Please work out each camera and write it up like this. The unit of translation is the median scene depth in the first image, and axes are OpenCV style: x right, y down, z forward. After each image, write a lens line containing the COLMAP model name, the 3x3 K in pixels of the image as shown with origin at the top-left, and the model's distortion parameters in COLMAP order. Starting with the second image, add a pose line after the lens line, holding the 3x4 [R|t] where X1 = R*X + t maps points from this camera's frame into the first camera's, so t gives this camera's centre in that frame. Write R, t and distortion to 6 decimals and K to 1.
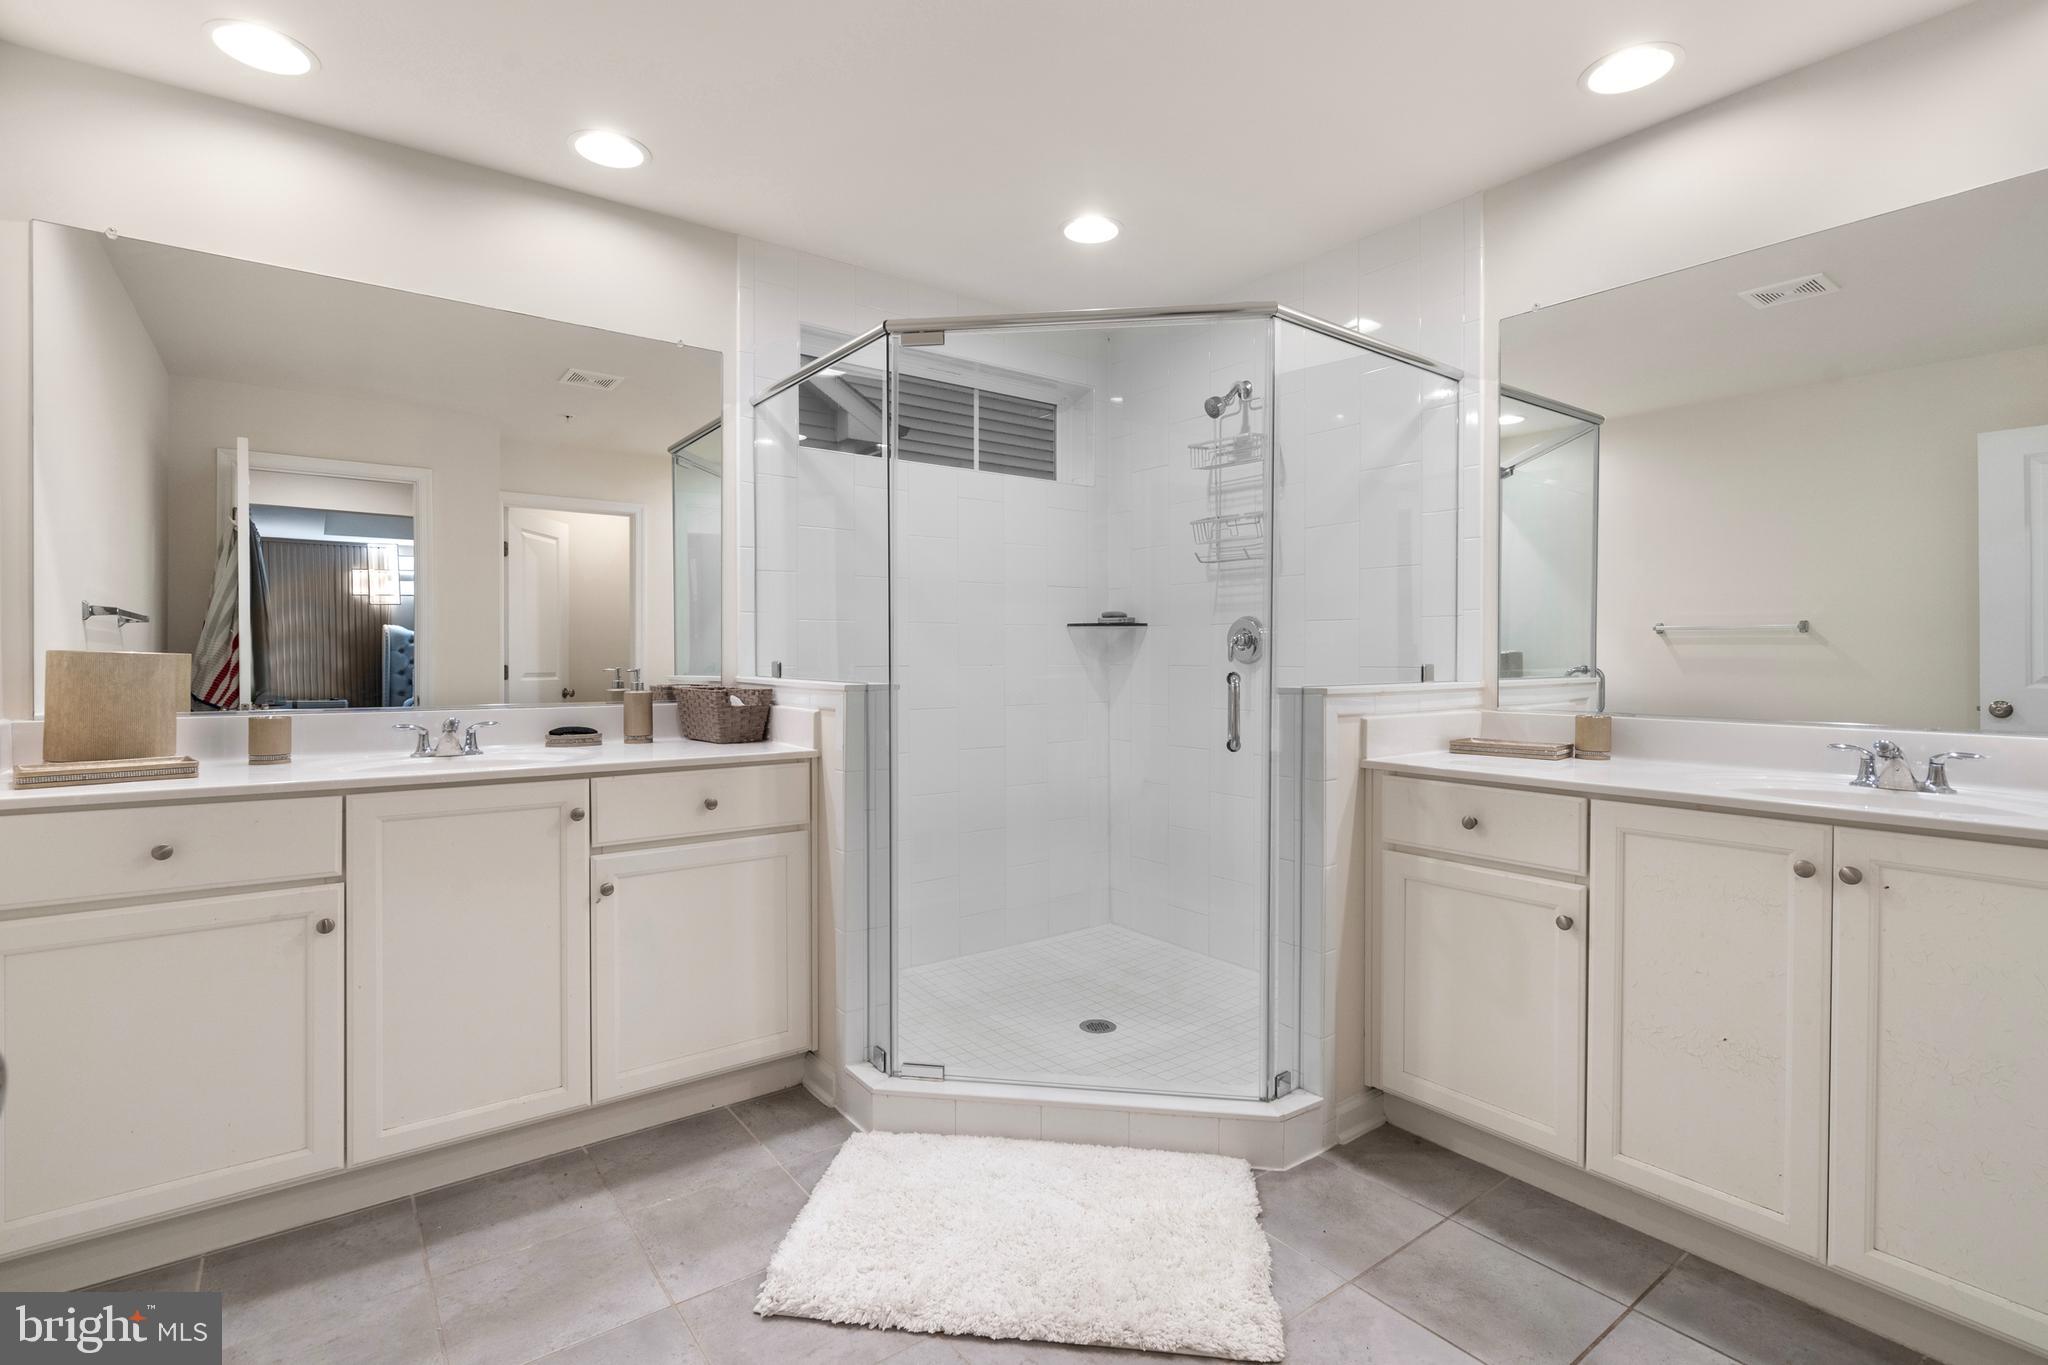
lens RADIAL K [[943.5, 0, 1029.3], [0, 943.5, 666.7], [0, 0, 1]] dist [-0.000926, 0.000163]
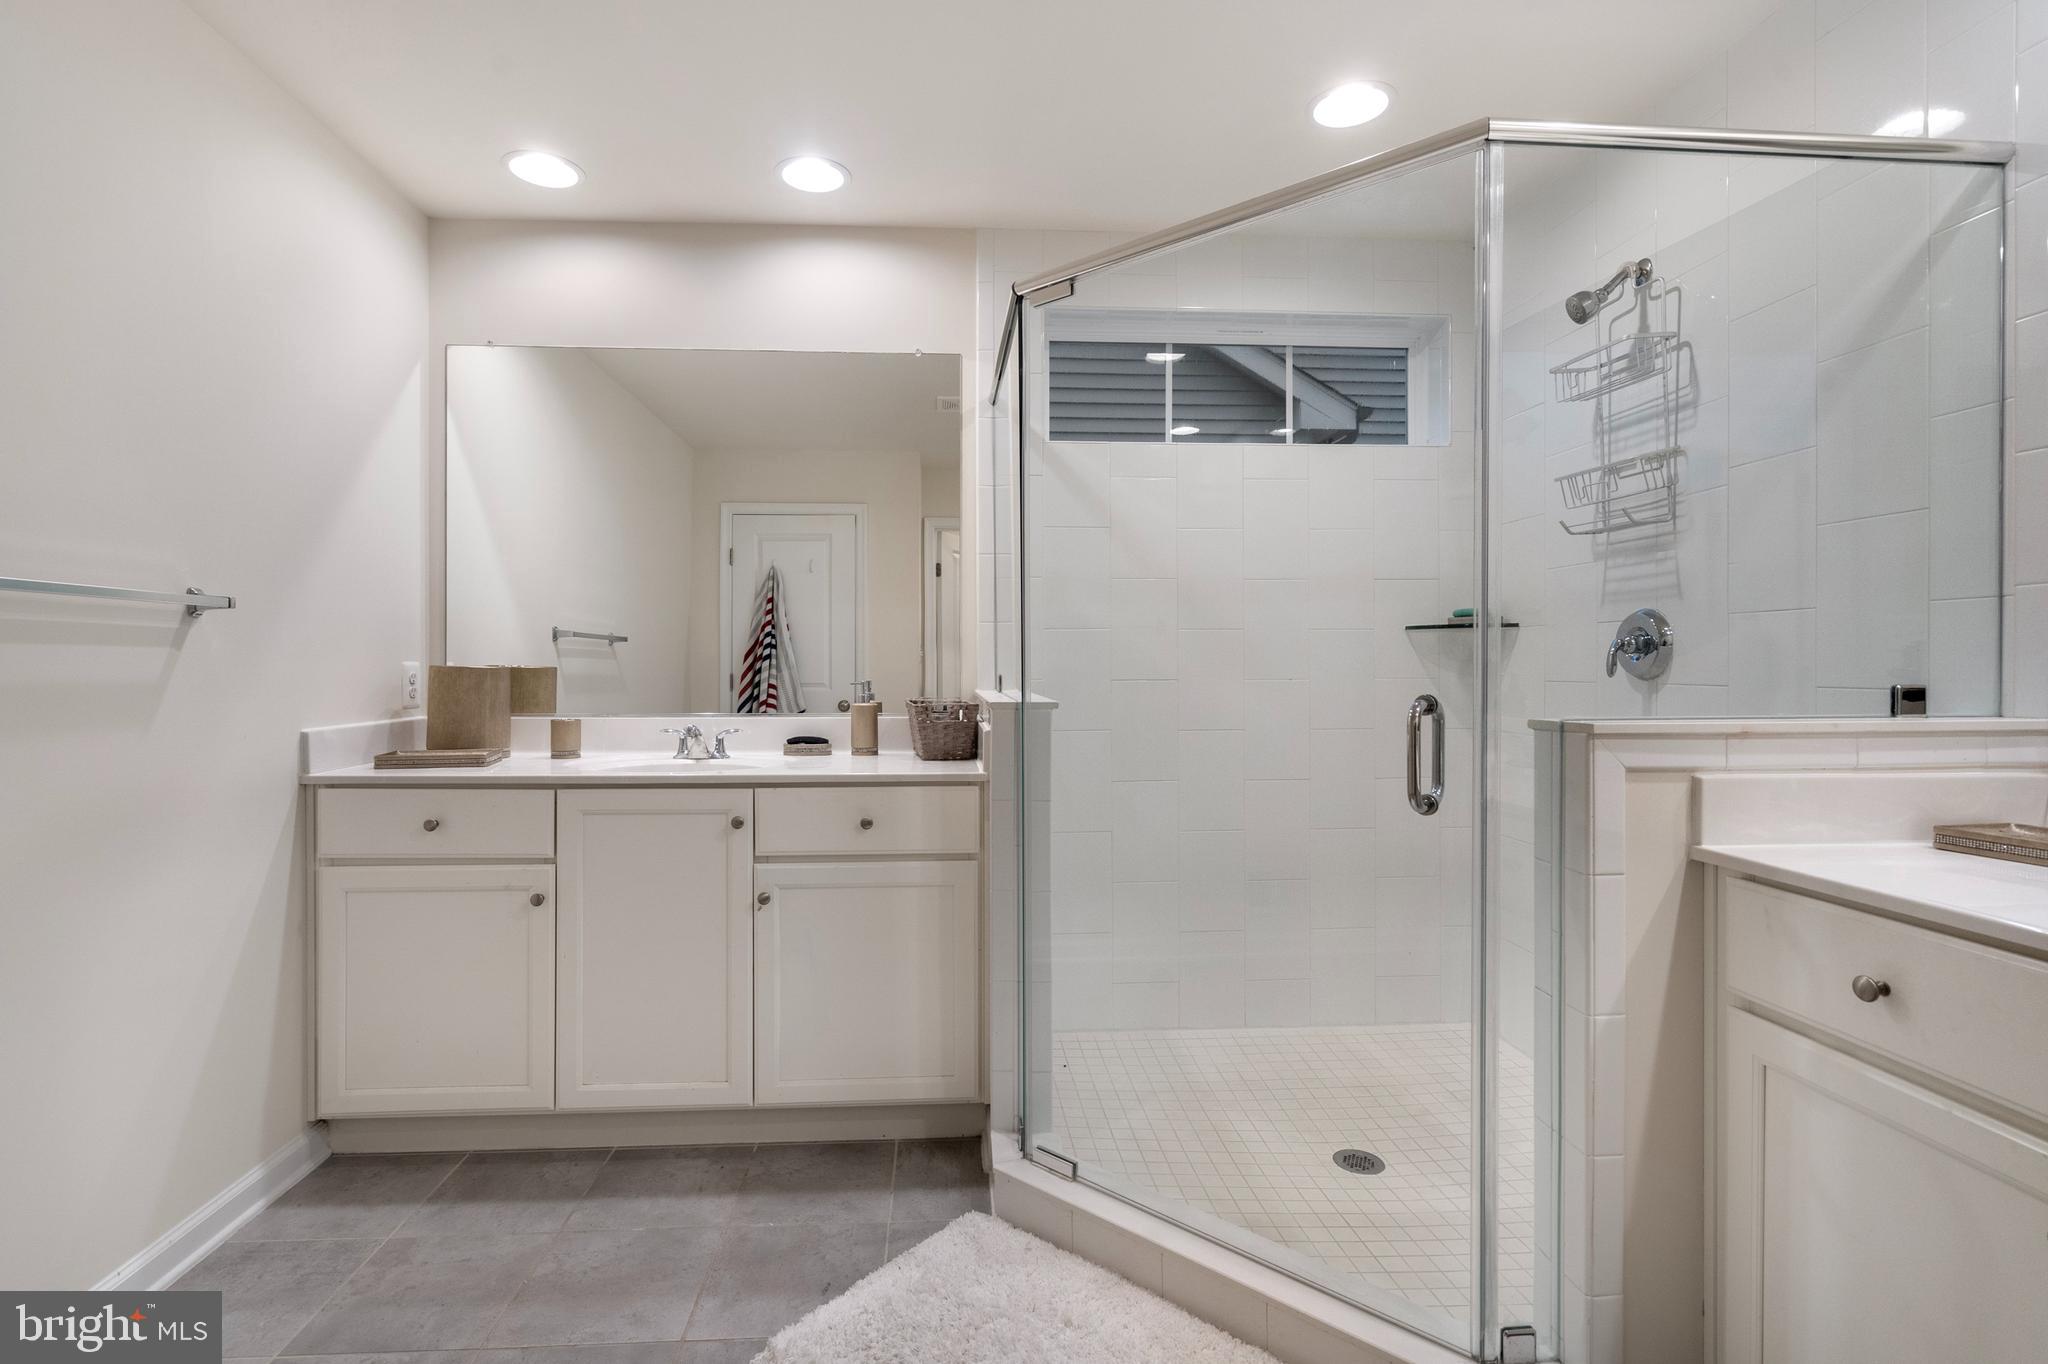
lens RADIAL K [[951.7, 0, 1018.7], [0, 951.7, 675.2], [0, 0, 1]] dist [-0.003178, -0.000536]
pose [[0.836771, 0.004107, -0.547538, 0.320618], [-0.005004, 0.999987, -0.000147, -0.006212], [0.547530, 0.002863, 0.836781, 0.268465]]
